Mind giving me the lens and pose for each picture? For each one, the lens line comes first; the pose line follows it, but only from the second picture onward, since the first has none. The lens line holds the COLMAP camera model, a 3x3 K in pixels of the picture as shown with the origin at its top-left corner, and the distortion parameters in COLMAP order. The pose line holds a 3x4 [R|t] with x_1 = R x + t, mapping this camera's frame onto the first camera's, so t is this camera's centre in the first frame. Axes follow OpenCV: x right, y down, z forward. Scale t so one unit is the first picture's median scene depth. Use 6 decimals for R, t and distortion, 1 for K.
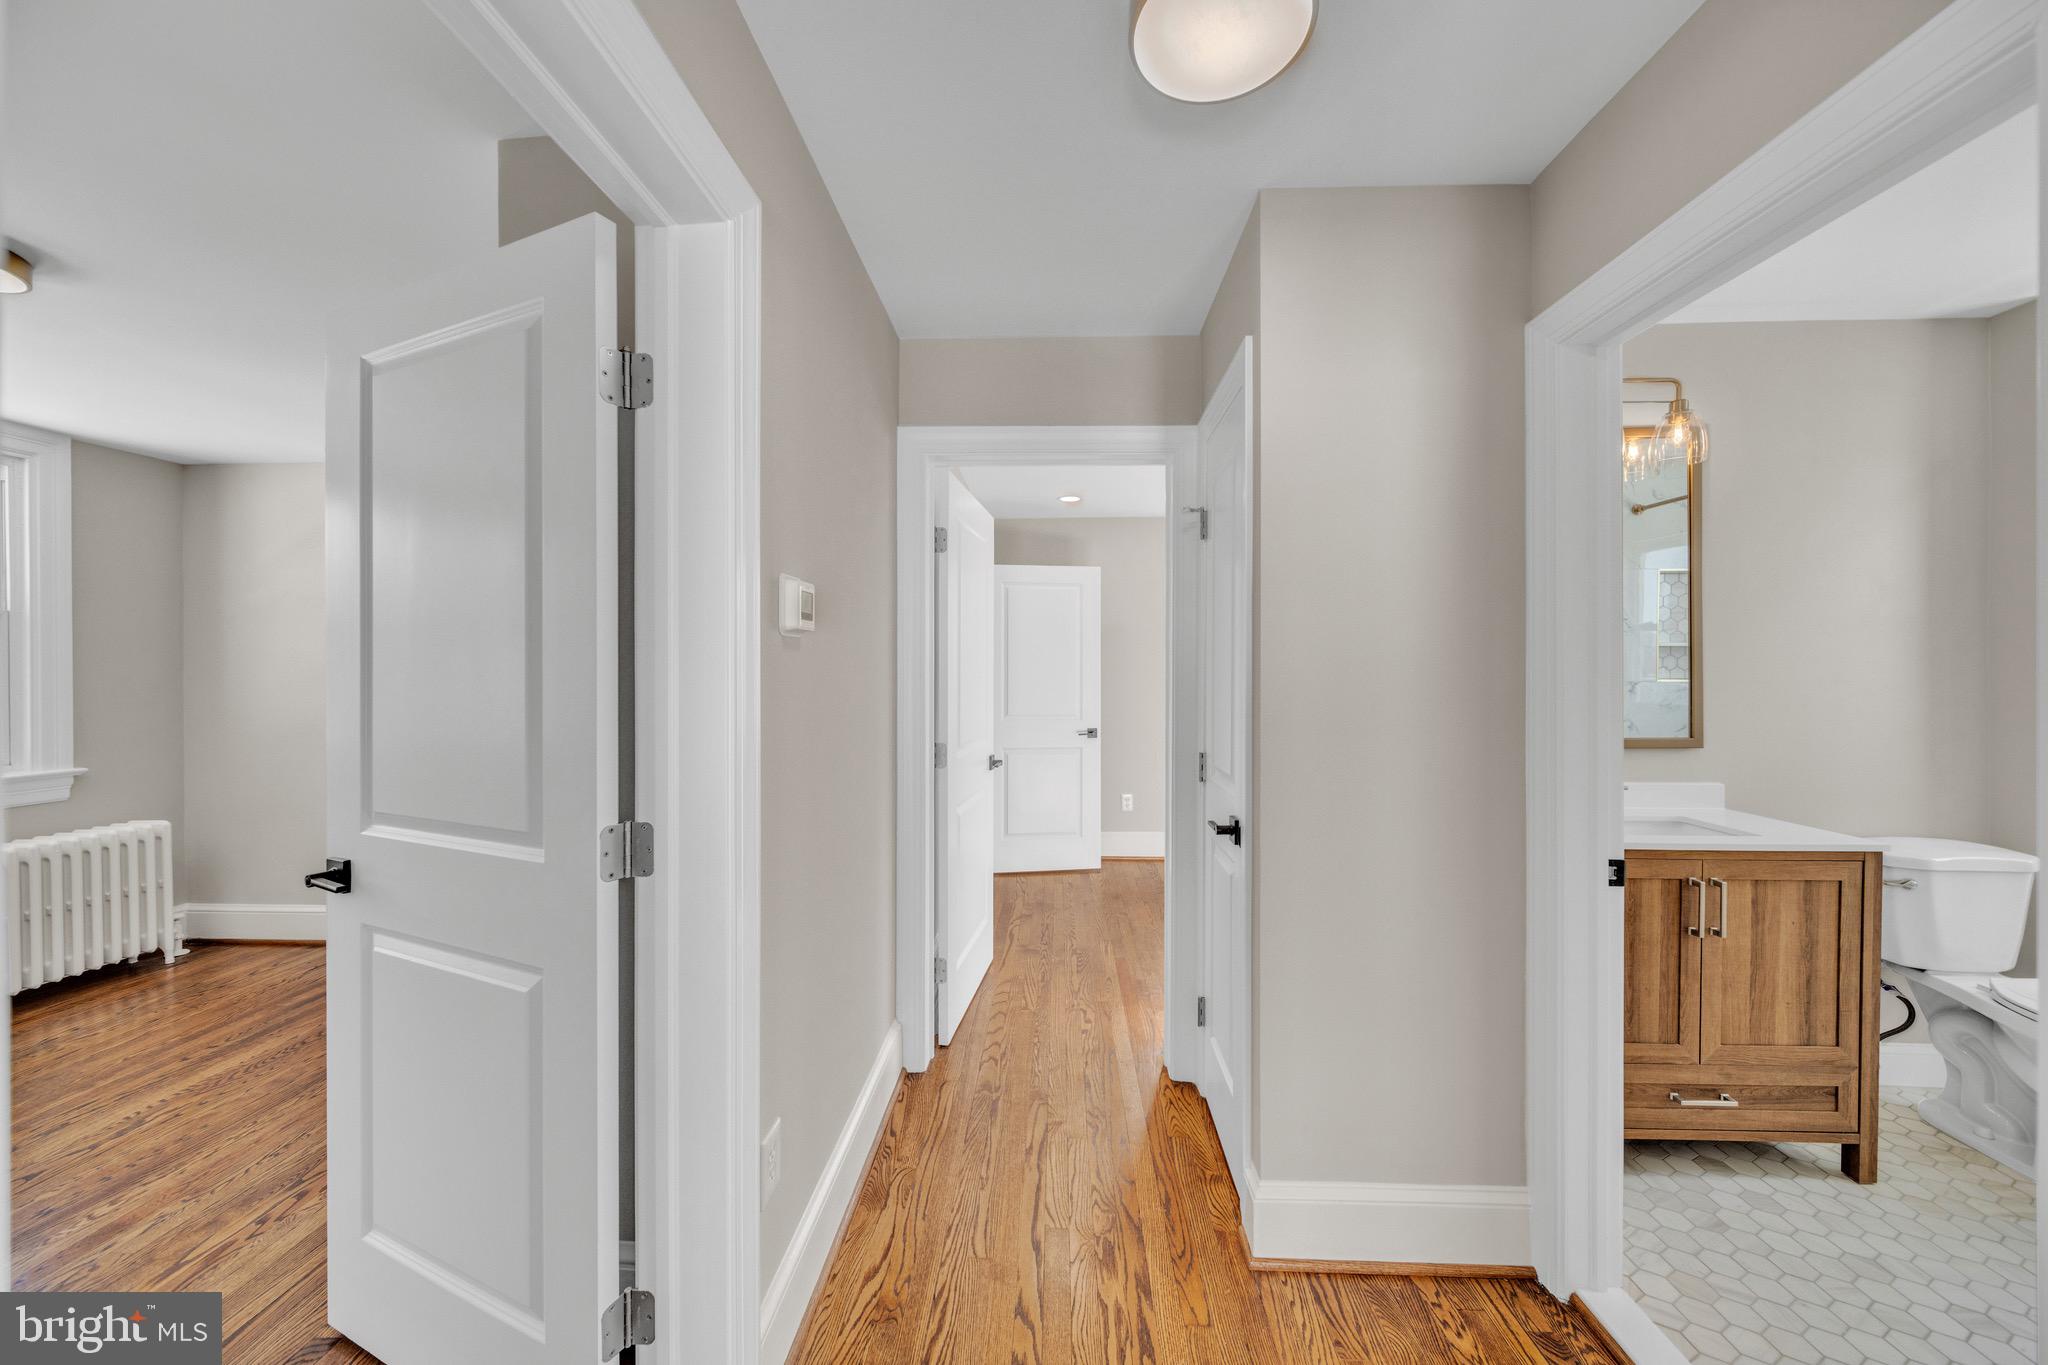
lens RADIAL K [[753.0, 0, 1020.8], [0, 753.0, 668.4], [0, 0, 1]] dist [0.011621, -0.000229]
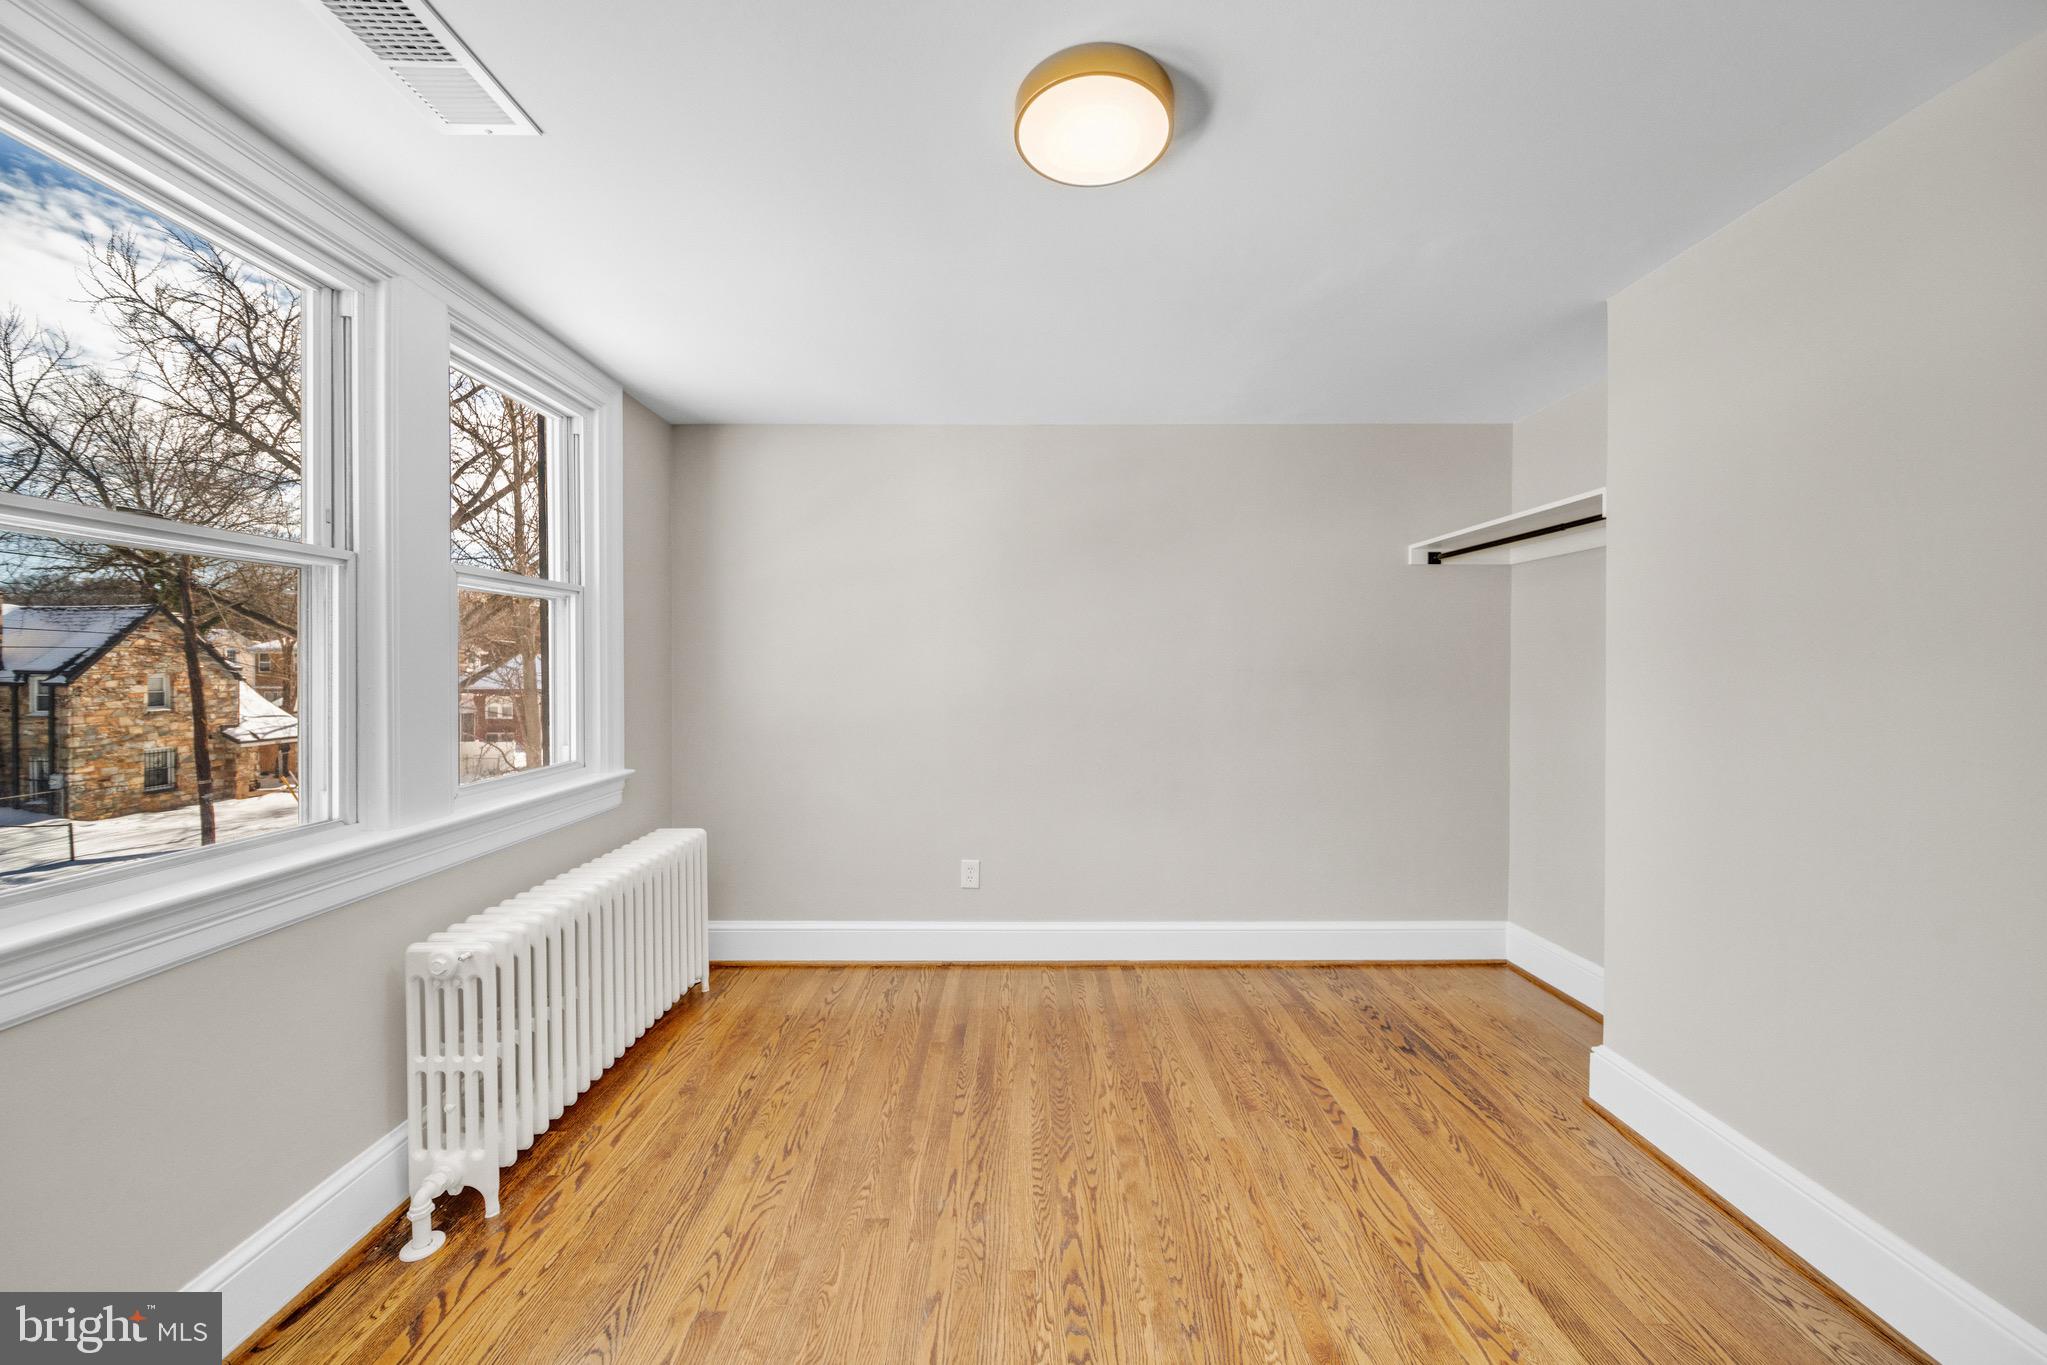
lens RADIAL K [[736.3, 0, 1021.2], [0, 736.3, 671.1], [0, 0, 1]] dist [-0.001264, -0.000581]
pose [[0.998279, -0.005418, 0.058399, -0.968700], [0.004933, 0.999952, 0.008453, 0.017071], [-0.058442, -0.008150, 0.998258, 0.175518]]
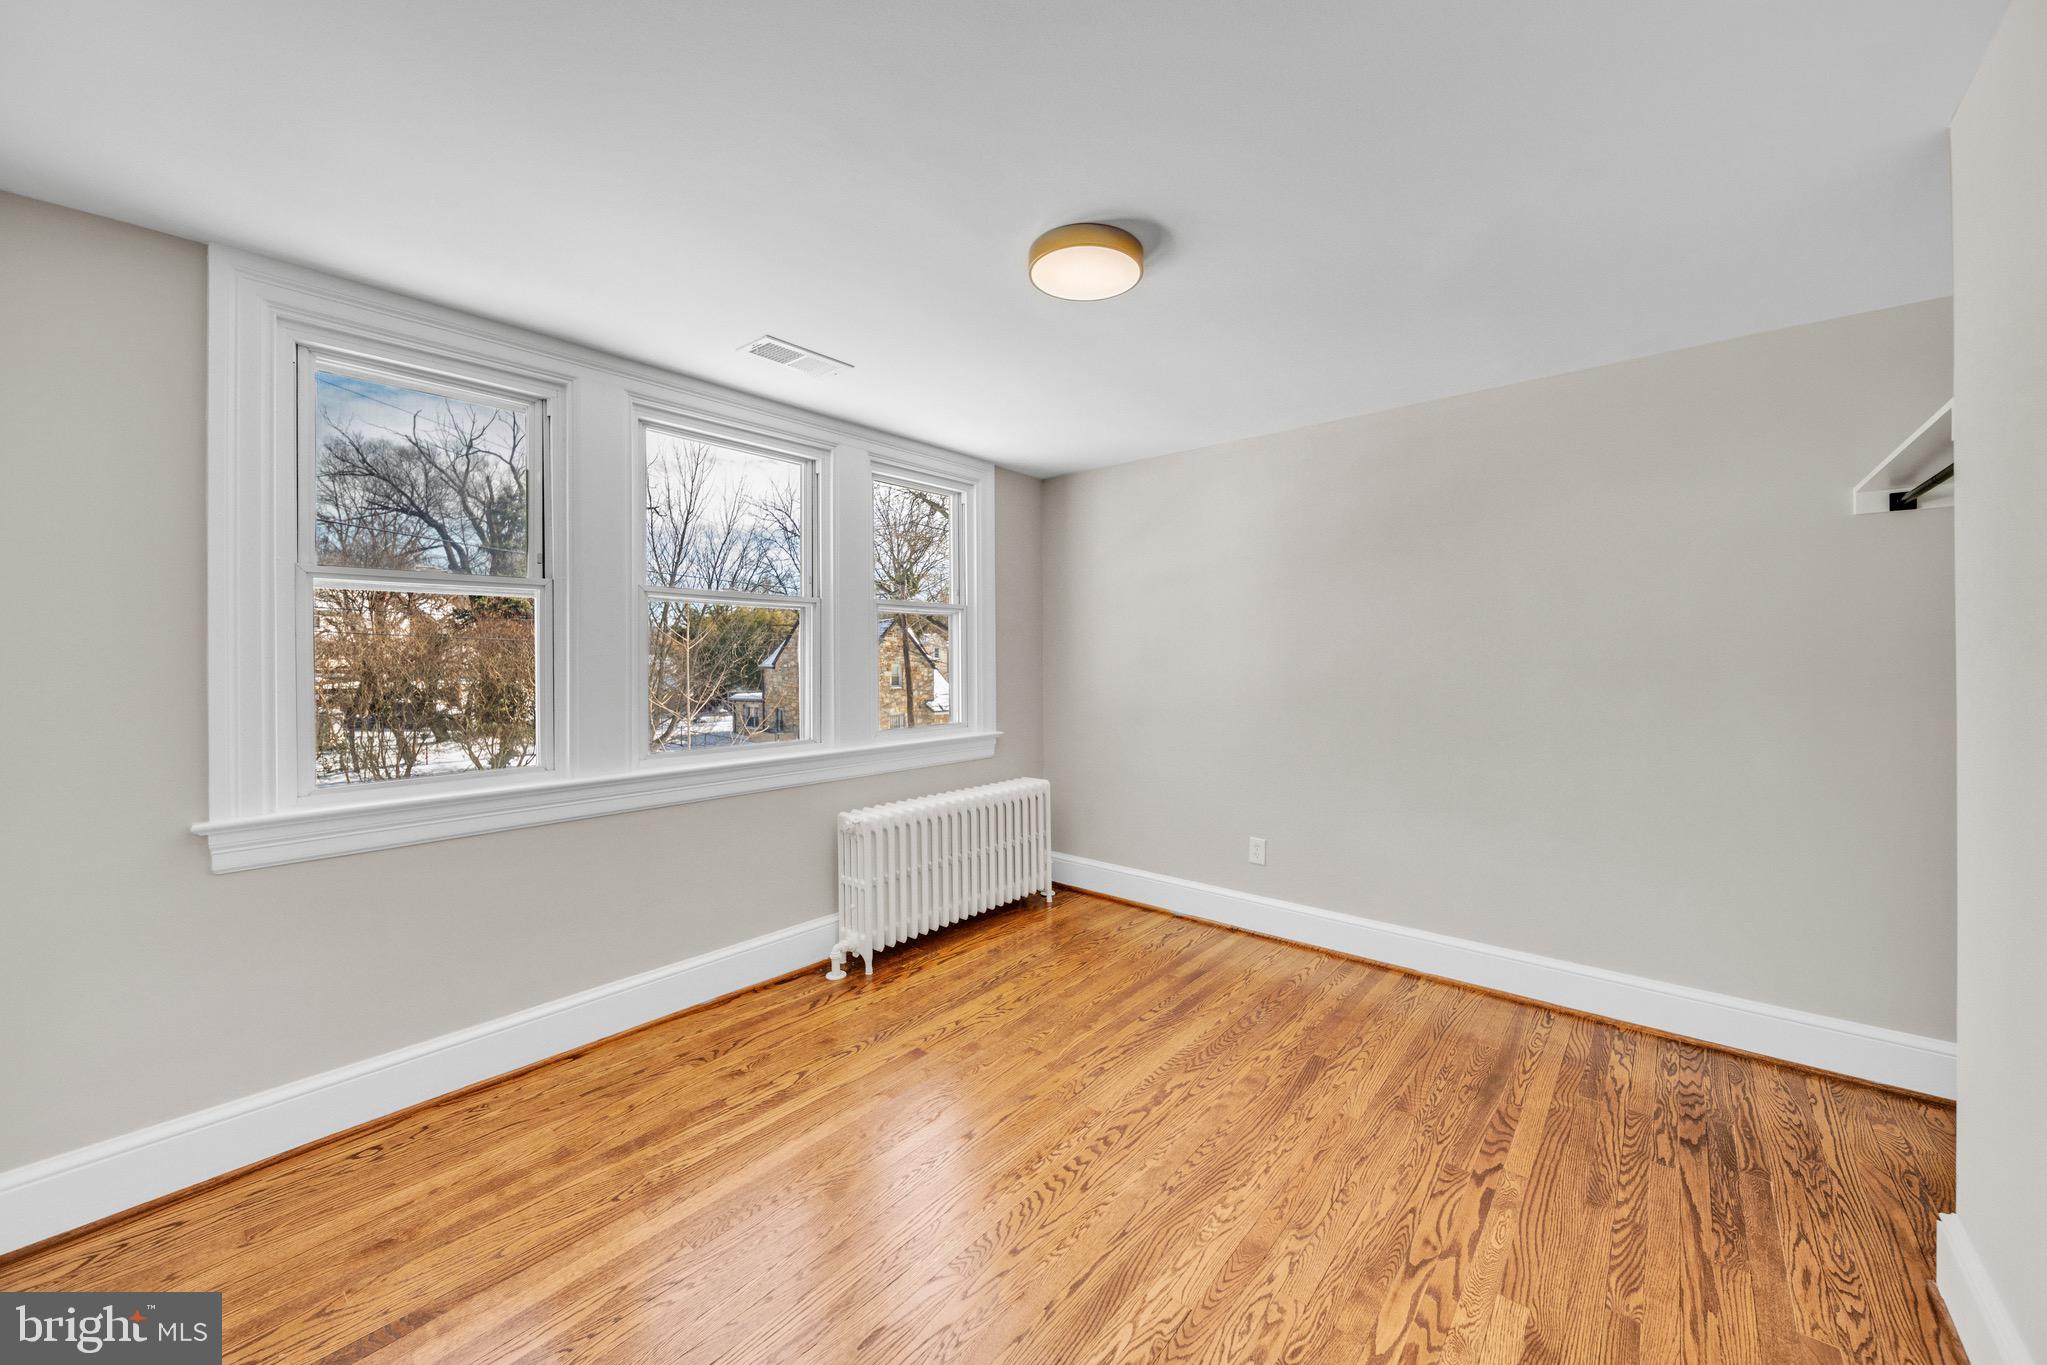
lens RADIAL K [[749.2, 0, 1025.6], [0, 749.2, 661.4], [0, 0, 1]] dist [-0.001892, -0.000453]
pose [[0.796130, -0.002813, -0.605119, -0.544299], [0.004292, 0.999990, 0.000999, 0.019721], [0.605110, -0.003393, 0.796135, 0.085383]]
